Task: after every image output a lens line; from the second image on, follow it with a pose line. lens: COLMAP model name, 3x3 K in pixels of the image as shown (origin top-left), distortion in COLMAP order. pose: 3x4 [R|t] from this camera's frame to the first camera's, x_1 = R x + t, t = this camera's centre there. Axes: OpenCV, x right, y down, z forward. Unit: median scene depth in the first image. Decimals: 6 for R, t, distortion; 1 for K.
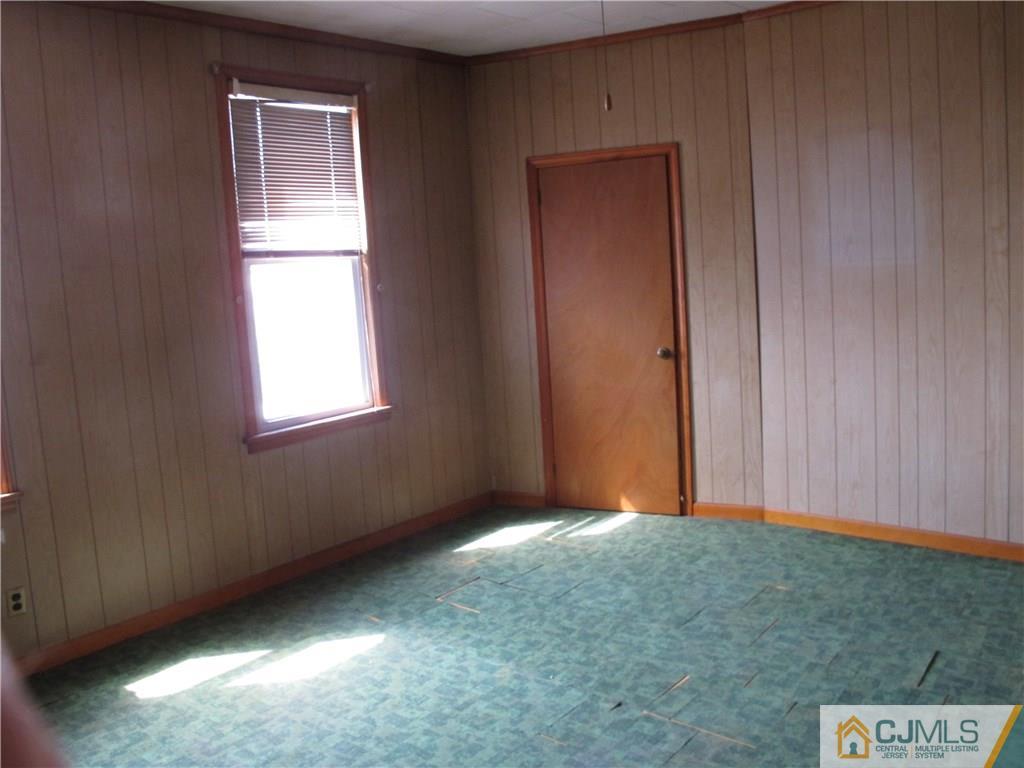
lens RADIAL K [[863.3, 0, 515.2], [0, 863.3, 354.0], [0, 0, 1]] dist [-0.151761, 0.119535]
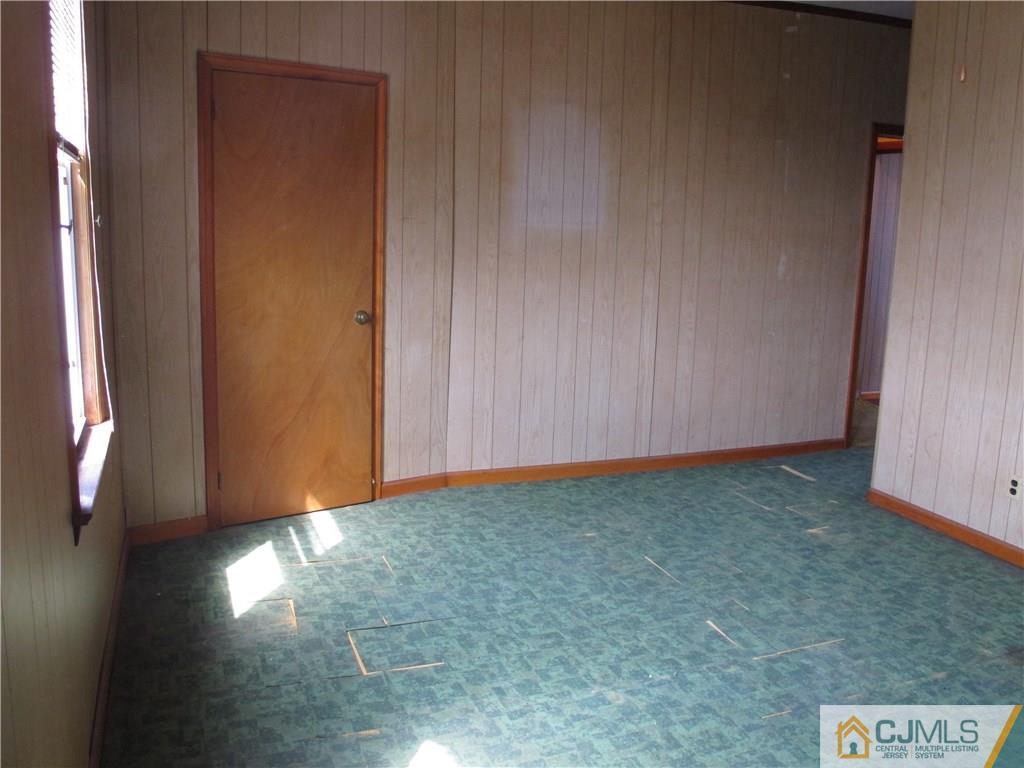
lens RADIAL K [[863.3, 0, 515.2], [0, 863.3, 354.0], [0, 0, 1]] dist [-0.151761, 0.119535]
pose [[0.466464, -0.069633, 0.881795, -0.582987], [0.034265, 0.997571, 0.060649, -0.012519], [-0.883876, 0.001924, 0.467717, 0.525099]]
